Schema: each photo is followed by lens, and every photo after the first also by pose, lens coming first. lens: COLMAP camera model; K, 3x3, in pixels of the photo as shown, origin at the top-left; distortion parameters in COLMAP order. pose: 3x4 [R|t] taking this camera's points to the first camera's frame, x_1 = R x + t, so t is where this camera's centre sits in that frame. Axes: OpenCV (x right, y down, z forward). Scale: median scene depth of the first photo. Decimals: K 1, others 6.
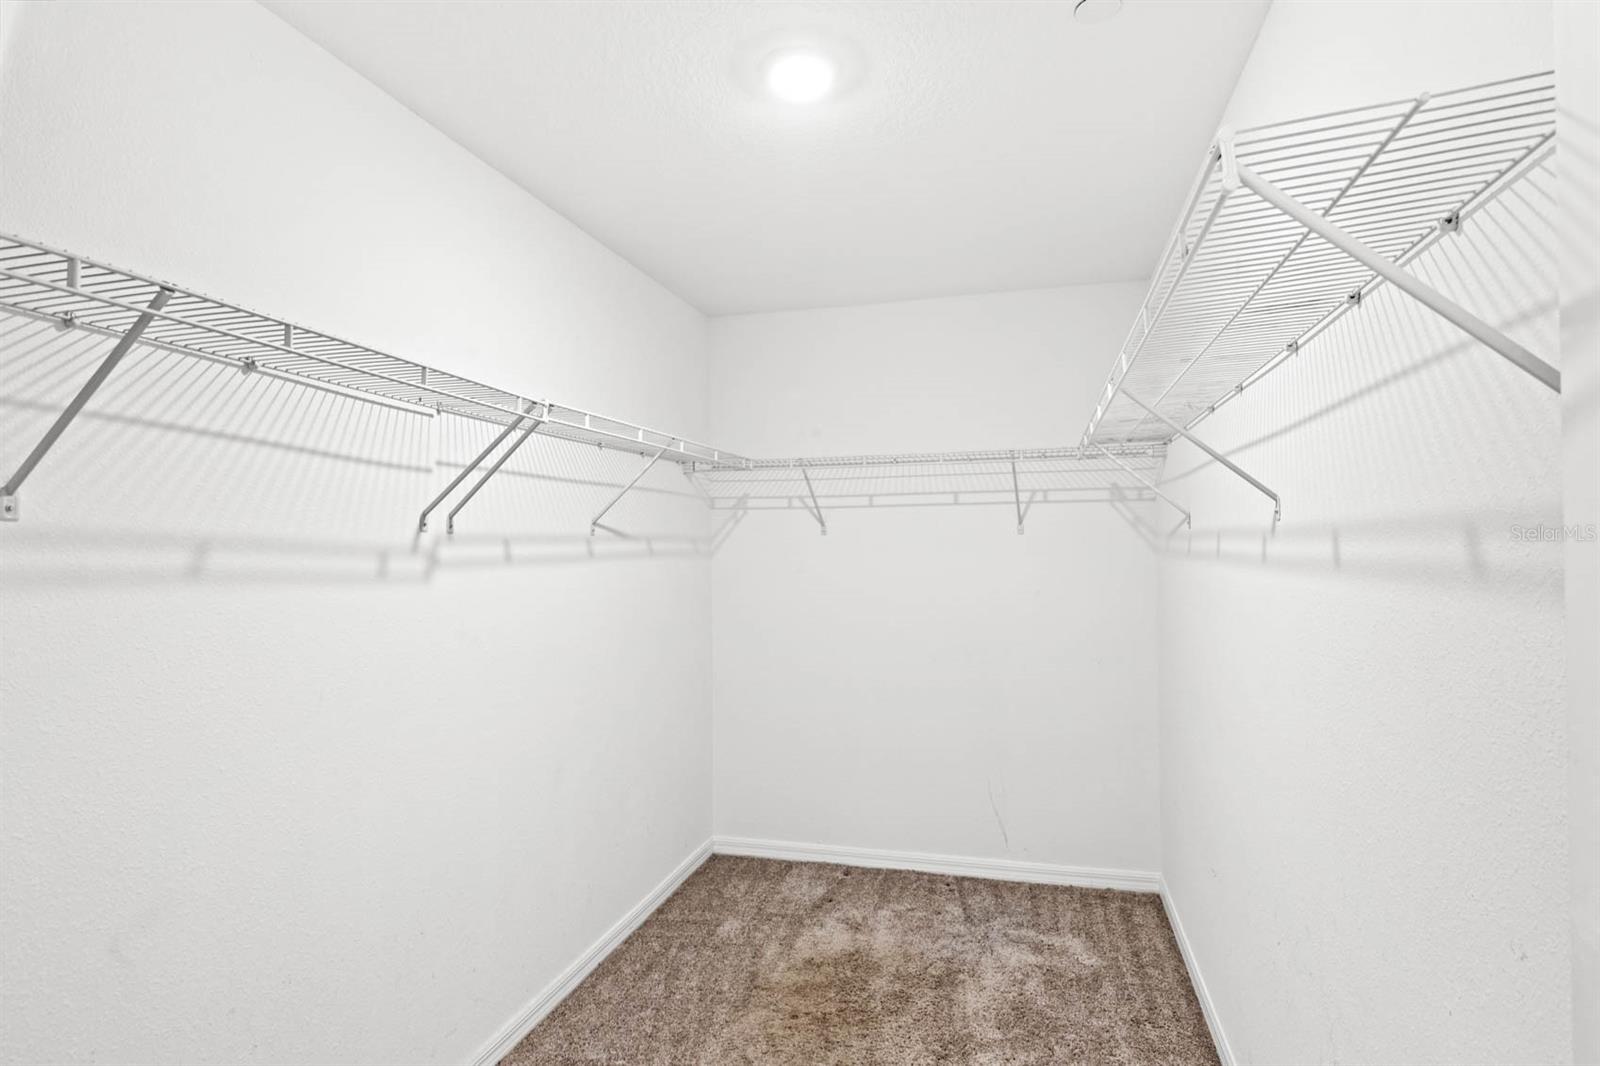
lens RADIAL K [[848.1, 0, 801.1], [0, 848.1, 568.6], [0, 0, 1]] dist [-0.006181, -0.002123]
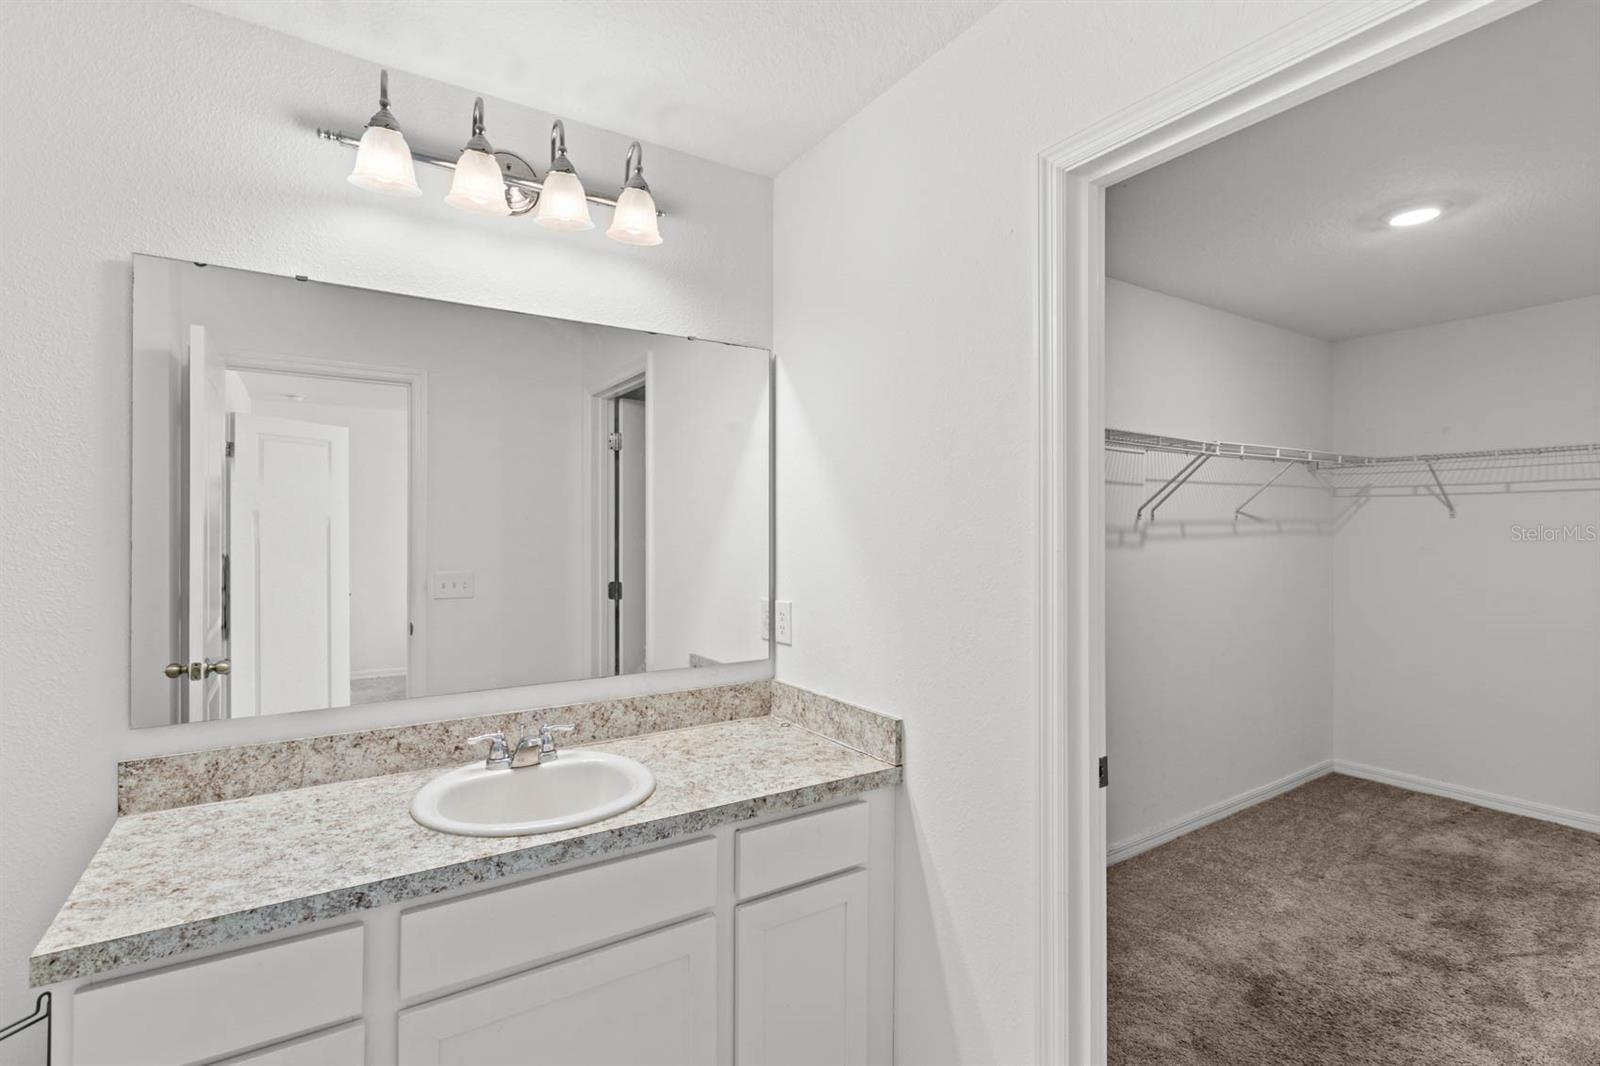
lens RADIAL K [[747.5, 0, 797.4], [0, 747.5, 527.5], [0, 0, 1]] dist [-0.001396, -0.001538]
pose [[0.752139, 0.004568, -0.658989, 0.032769], [-0.019104, 0.999707, -0.014875, 0.007498], [0.658728, 0.023777, 0.752006, -0.460322]]
